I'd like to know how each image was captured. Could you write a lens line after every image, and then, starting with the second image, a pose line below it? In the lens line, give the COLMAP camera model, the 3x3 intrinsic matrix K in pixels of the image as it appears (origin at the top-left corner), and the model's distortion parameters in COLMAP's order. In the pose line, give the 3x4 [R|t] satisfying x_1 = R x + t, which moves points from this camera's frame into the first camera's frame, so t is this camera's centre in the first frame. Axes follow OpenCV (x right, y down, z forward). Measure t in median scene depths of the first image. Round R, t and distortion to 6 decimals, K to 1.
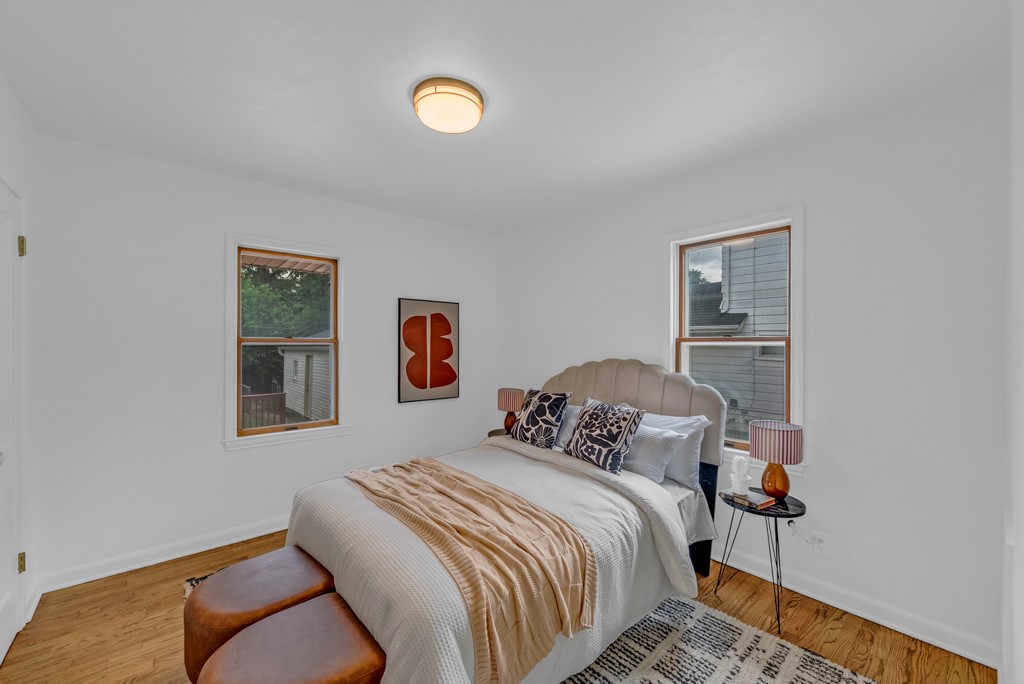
lens RADIAL K [[409.9, 0, 512.0], [0, 409.9, 342.8], [0, 0, 1]] dist [0.029136, 0.000239]
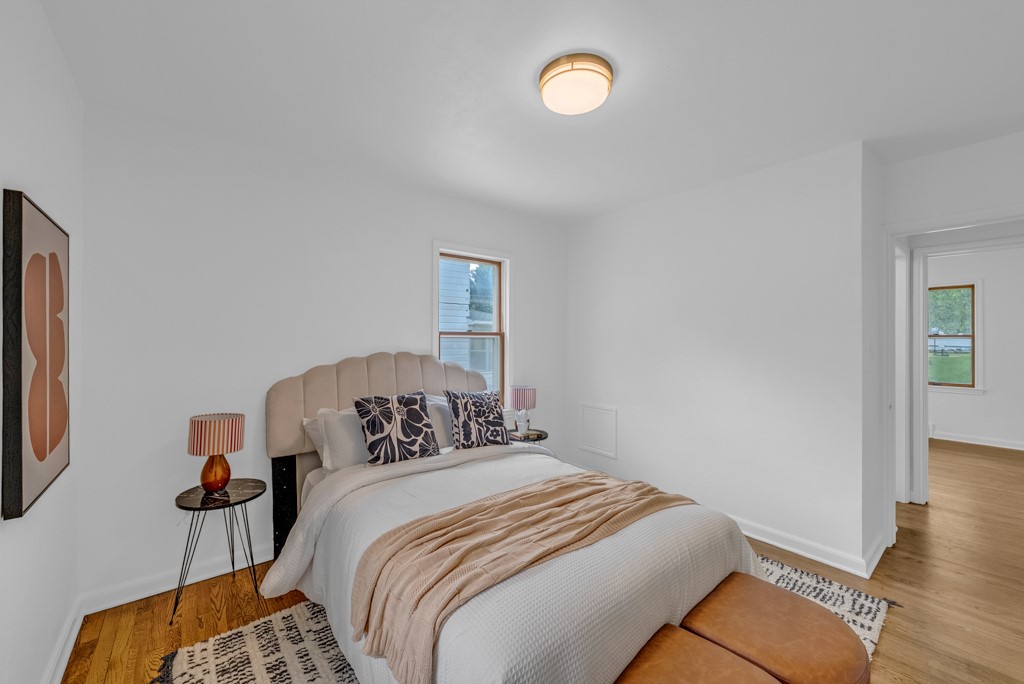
lens RADIAL K [[395.7, 0, 511.9], [0, 395.7, 338.3], [0, 0, 1]] dist [-0.003042, -0.000119]
pose [[0.032223, -0.010489, 0.999426, -0.865183], [-0.013170, 0.999854, 0.010918, -0.010761], [-0.999394, -0.013515, 0.032080, 0.898726]]
